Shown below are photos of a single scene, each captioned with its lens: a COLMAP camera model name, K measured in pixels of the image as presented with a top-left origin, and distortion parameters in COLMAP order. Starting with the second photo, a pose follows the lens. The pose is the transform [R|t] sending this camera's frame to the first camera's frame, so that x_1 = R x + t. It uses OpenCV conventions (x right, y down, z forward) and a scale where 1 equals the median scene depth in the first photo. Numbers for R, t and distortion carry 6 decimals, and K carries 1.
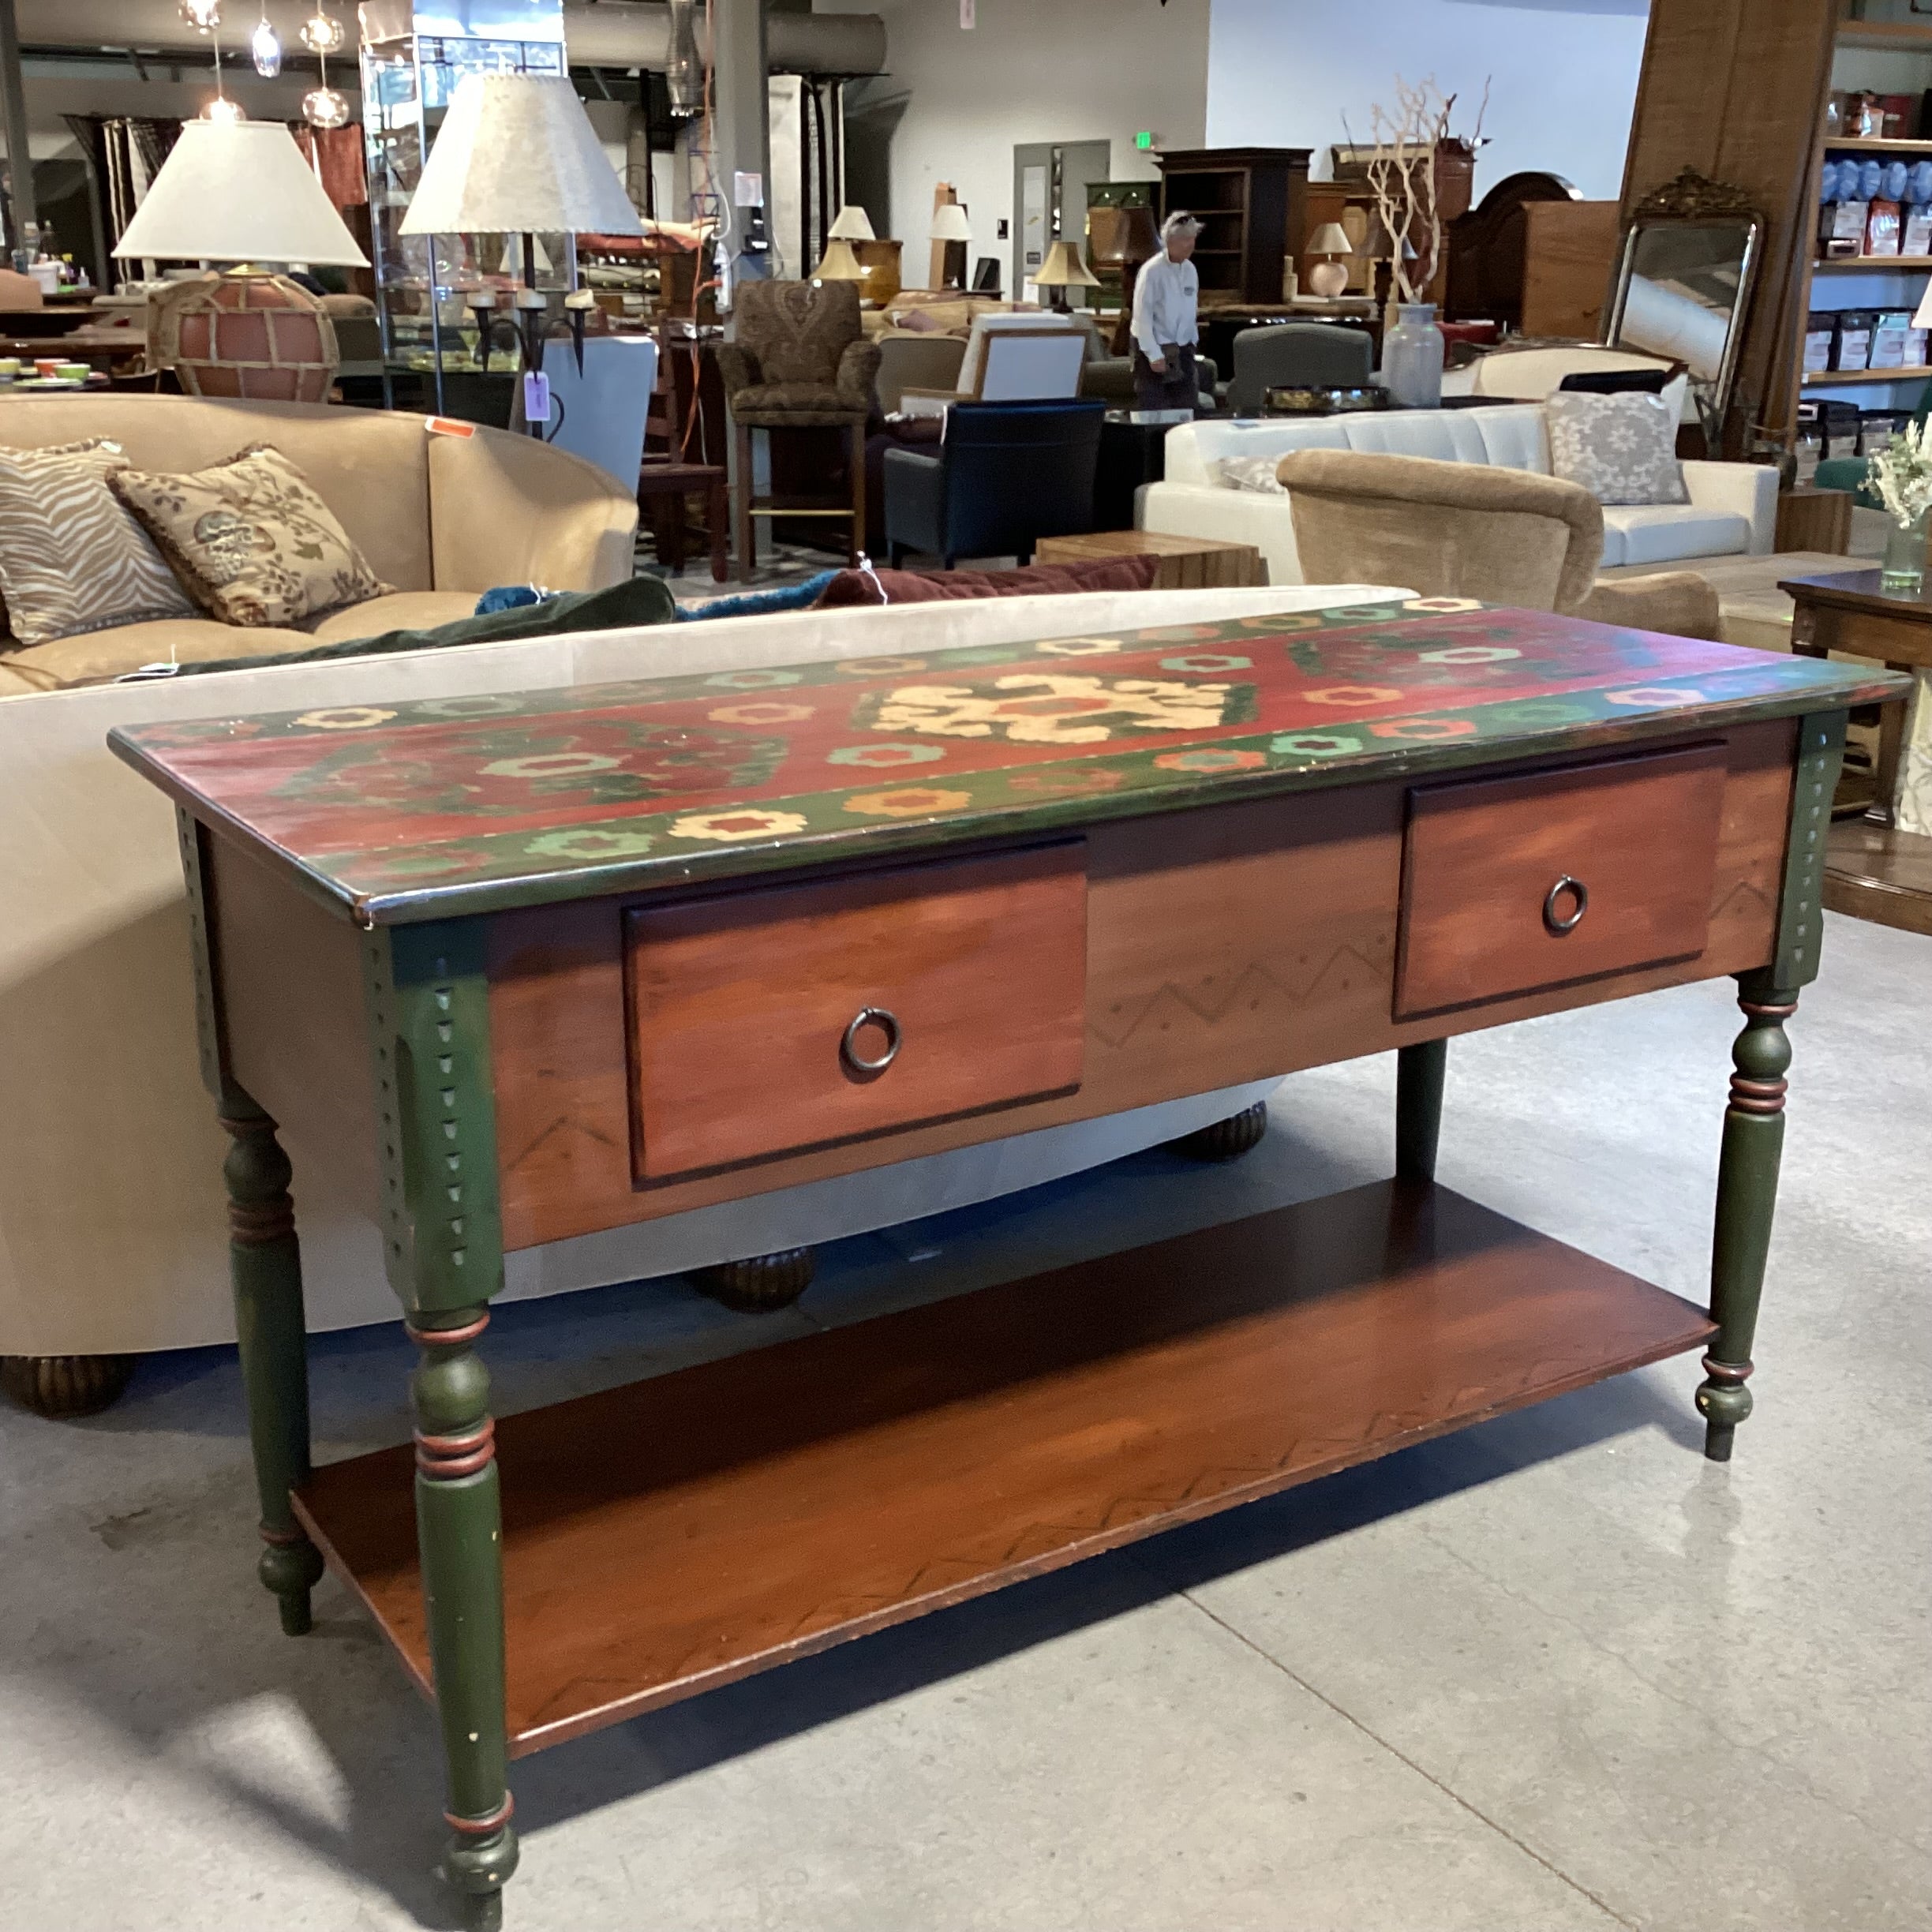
lens RADIAL K [[2313.1, 0, 966.6], [0, 2313.1, 936.2], [0, 0, 1]] dist [0.143889, -0.310634]
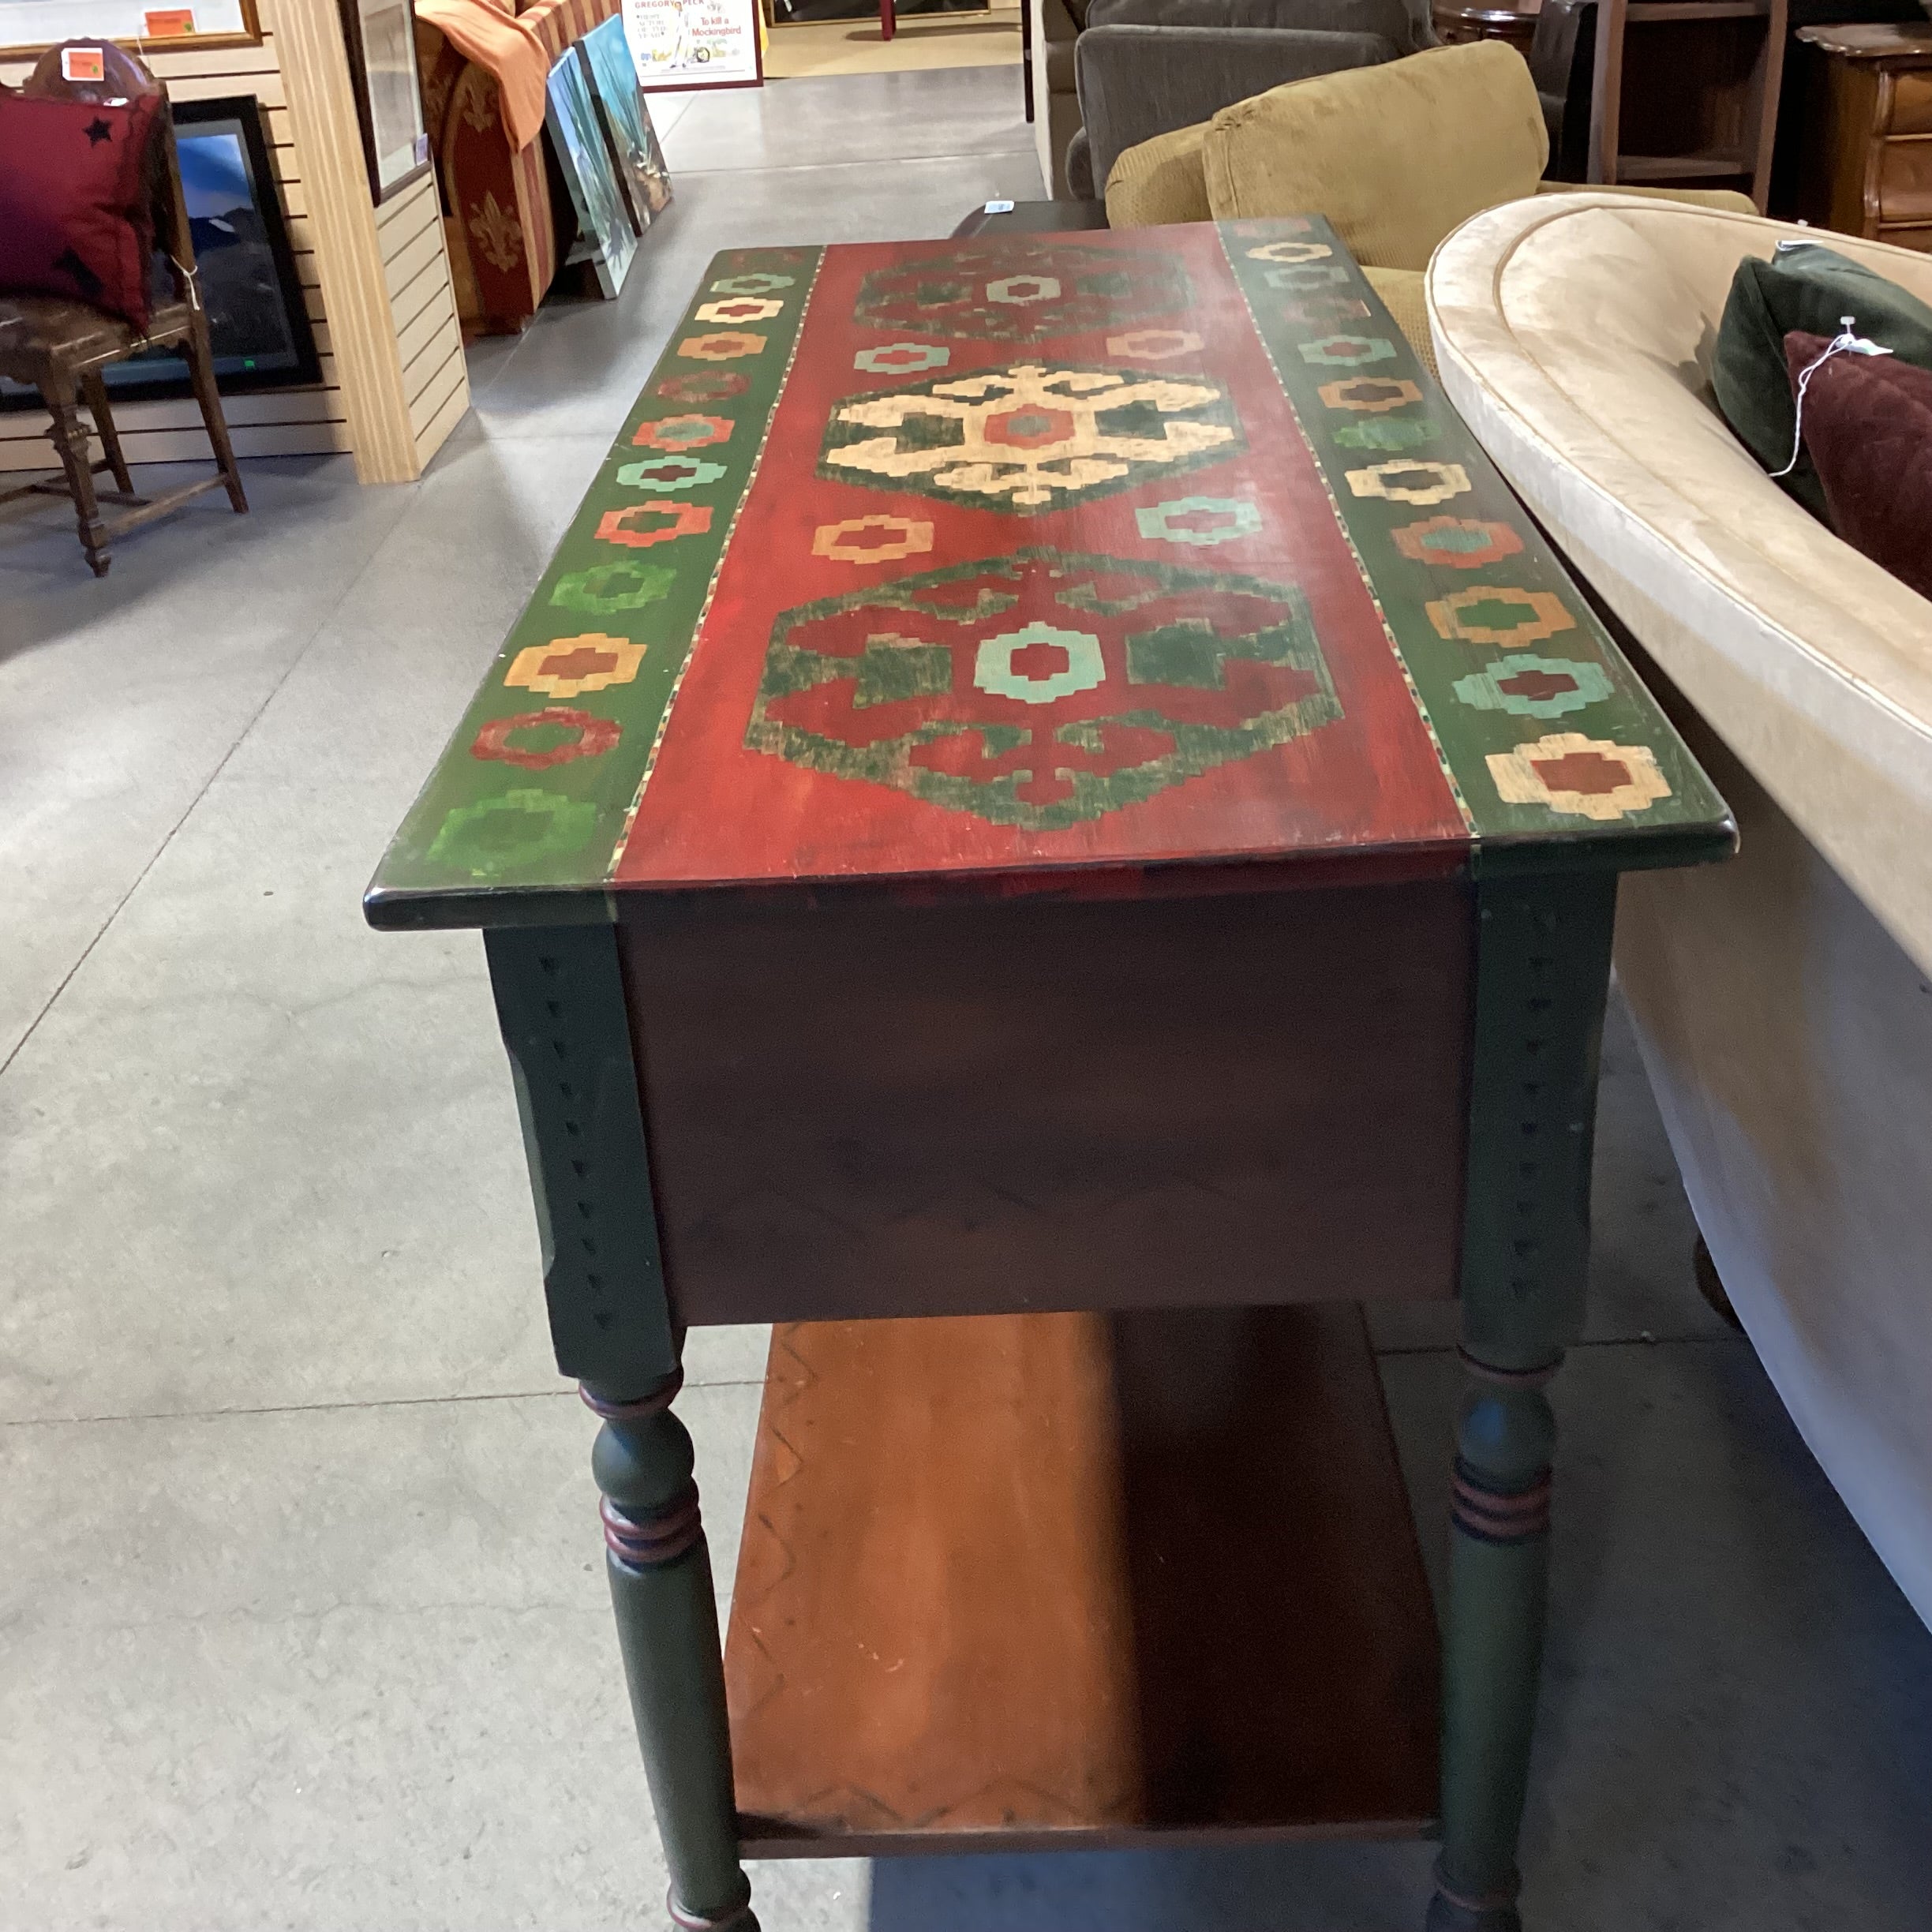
lens RADIAL K [[2344.6, 0, 969.9], [0, 2344.6, 935.3], [0, 0, 1]] dist [0.153081, -0.382876]
pose [[-0.546207, 0.403688, -0.733957, 0.535878], [-0.182008, 0.798080, 0.574406, -0.313506], [0.817637, 0.447331, -0.362443, 0.985812]]
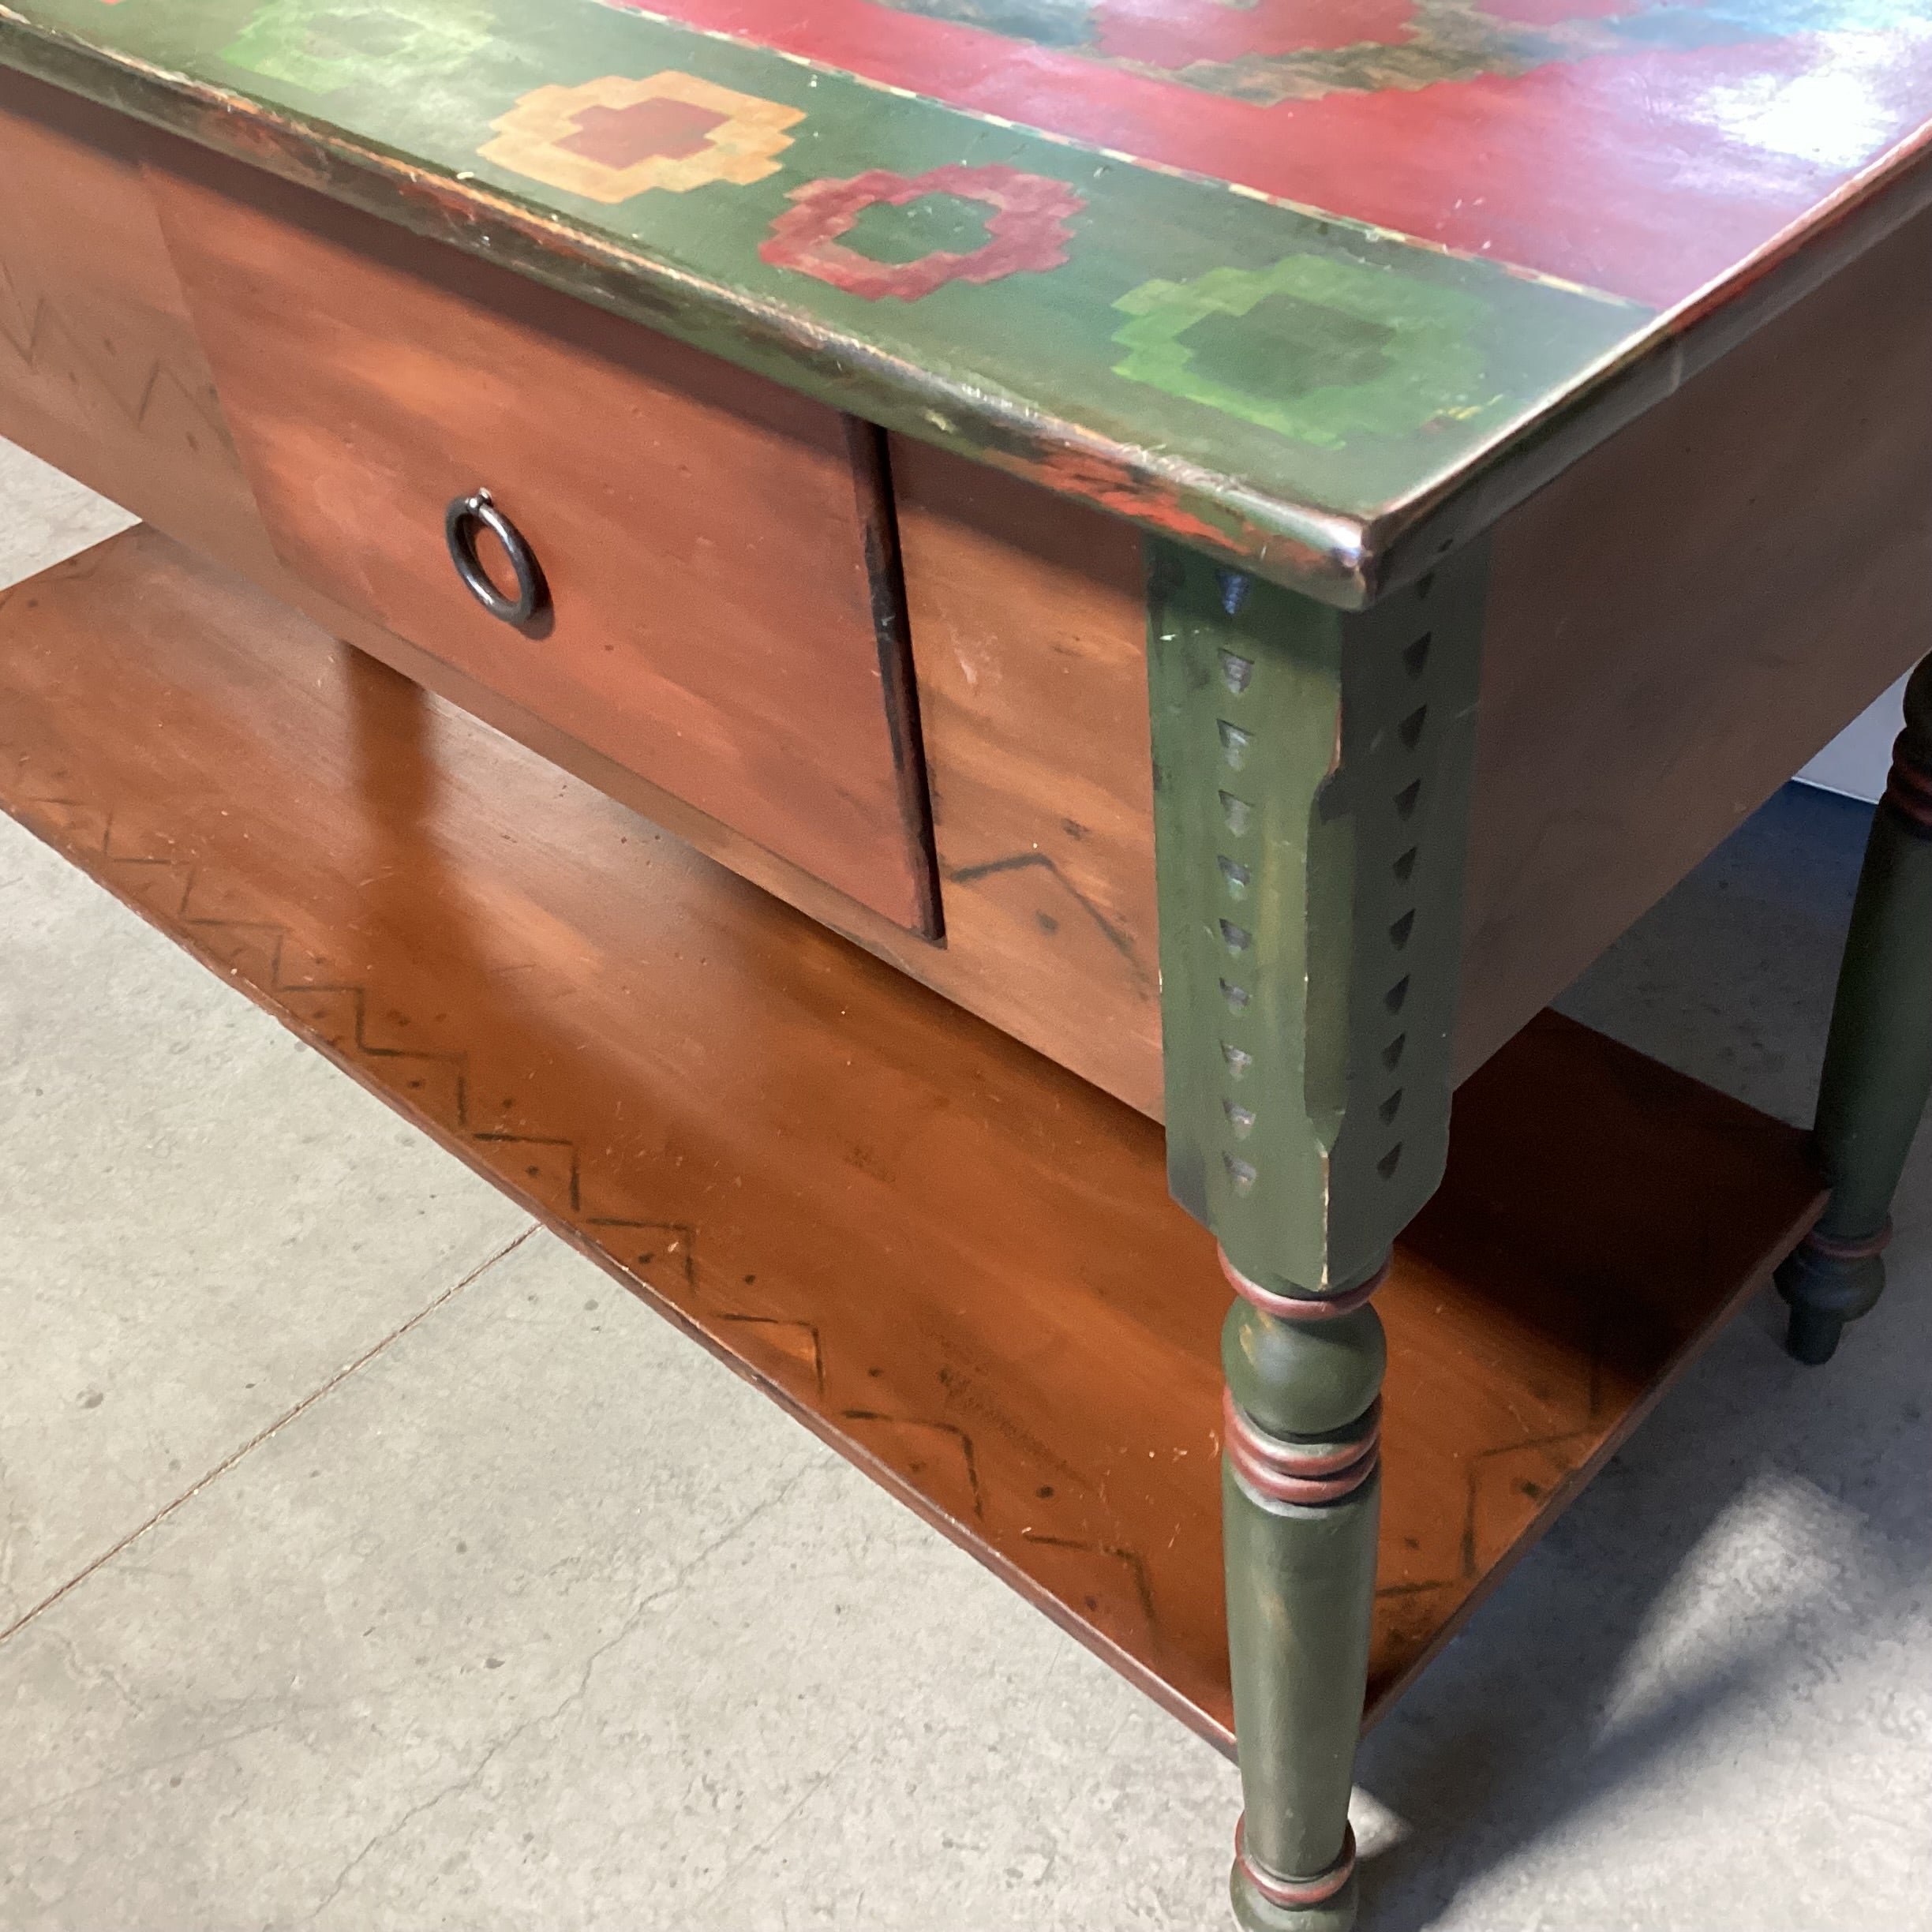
lens RADIAL K [[2320.1, 0, 965.8], [0, 2320.1, 941.6], [0, 0, 1]] dist [0.133858, -0.282425]
pose [[0.239666, 0.621602, -0.745769, 0.443933], [-0.192066, 0.783332, 0.591187, -0.154823], [0.951667, 0.001550, 0.307127, 0.688892]]
